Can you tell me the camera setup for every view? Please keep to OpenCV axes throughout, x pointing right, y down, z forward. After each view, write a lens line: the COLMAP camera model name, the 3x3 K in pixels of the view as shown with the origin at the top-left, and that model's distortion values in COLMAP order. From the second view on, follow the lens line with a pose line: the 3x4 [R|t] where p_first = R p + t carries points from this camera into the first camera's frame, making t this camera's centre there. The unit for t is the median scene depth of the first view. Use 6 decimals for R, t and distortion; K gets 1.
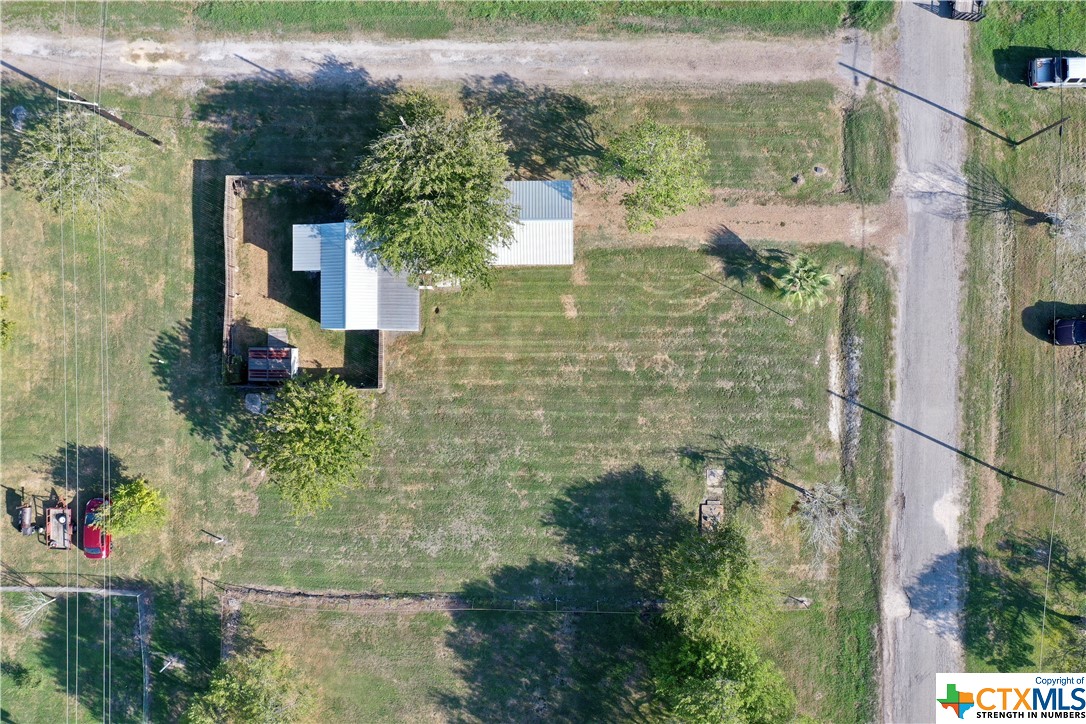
lens RADIAL K [[853.6, 0, 548.2], [0, 853.6, 360.0], [0, 0, 1]] dist [0.002936, 0.002777]
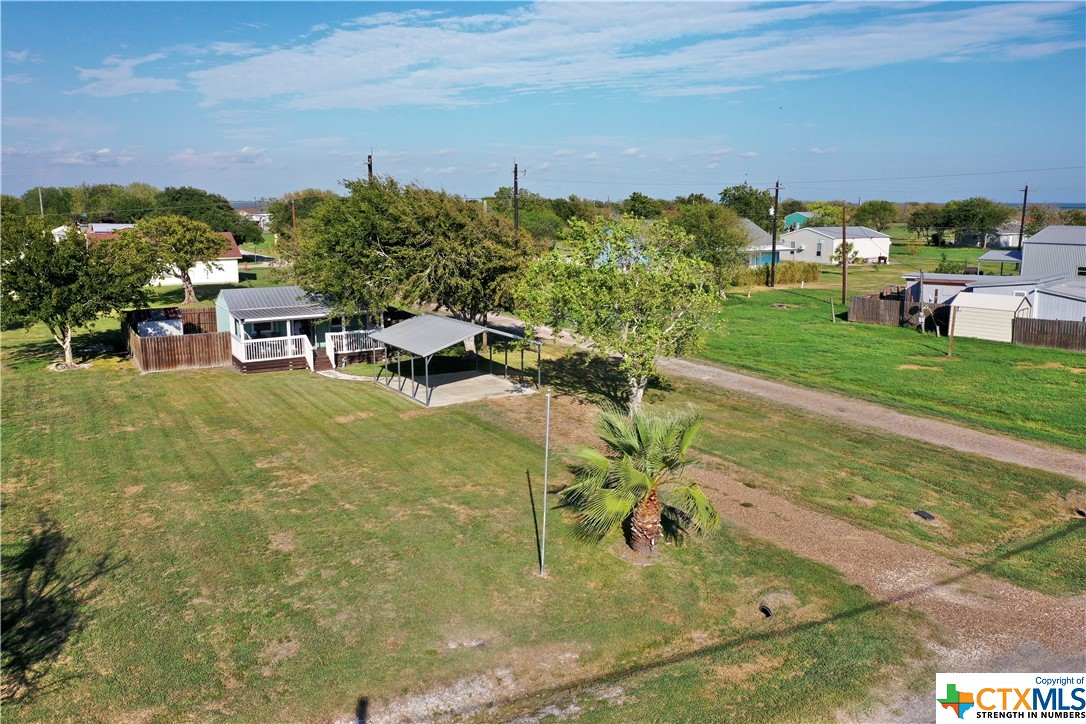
lens RADIAL K [[853.6, 0, 543.7], [0, 853.6, 362.6], [0, 0, 1]] dist [0.002936, 0.002777]
pose [[0.518900, 0.175499, -0.836626, 0.528133], [-0.854756, 0.093217, -0.510591, 0.105236], [-0.011620, 0.980057, 0.198379, 0.855701]]
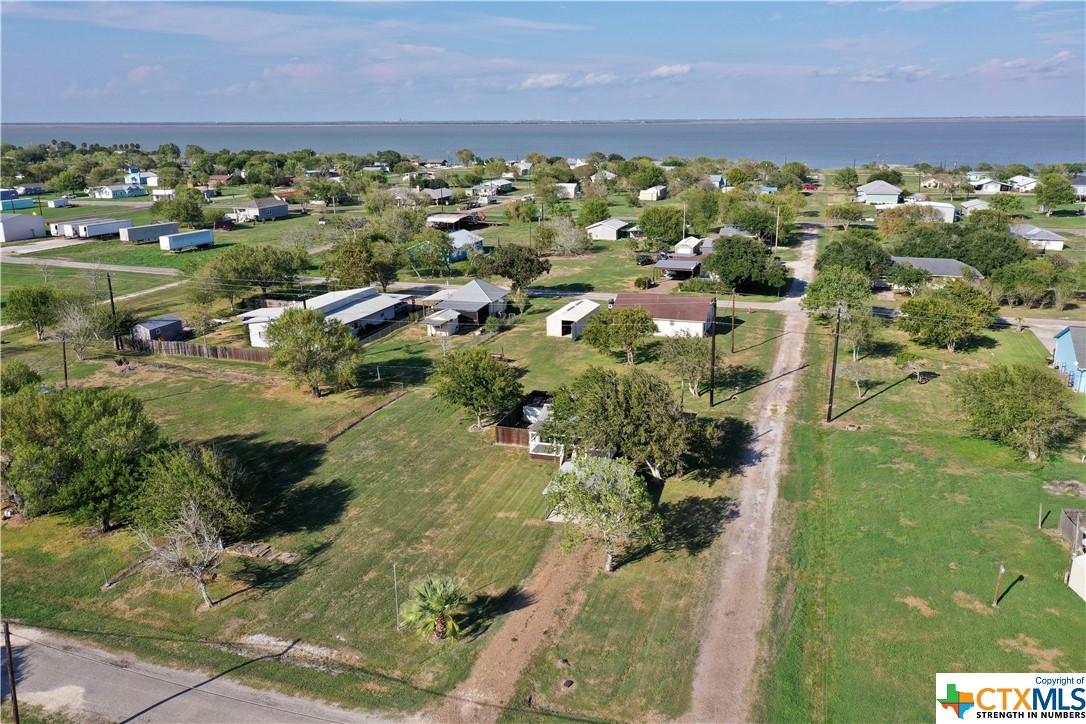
lens RADIAL K [[853.6, 0, 542.7], [0, 853.6, 360.4], [0, 0, 1]] dist [0.002936, 0.002777]
pose [[-0.295419, 0.277740, -0.914105, 0.912414], [-0.955276, -0.072631, 0.286657, -0.389264], [0.013223, 0.957907, 0.286775, 0.517947]]
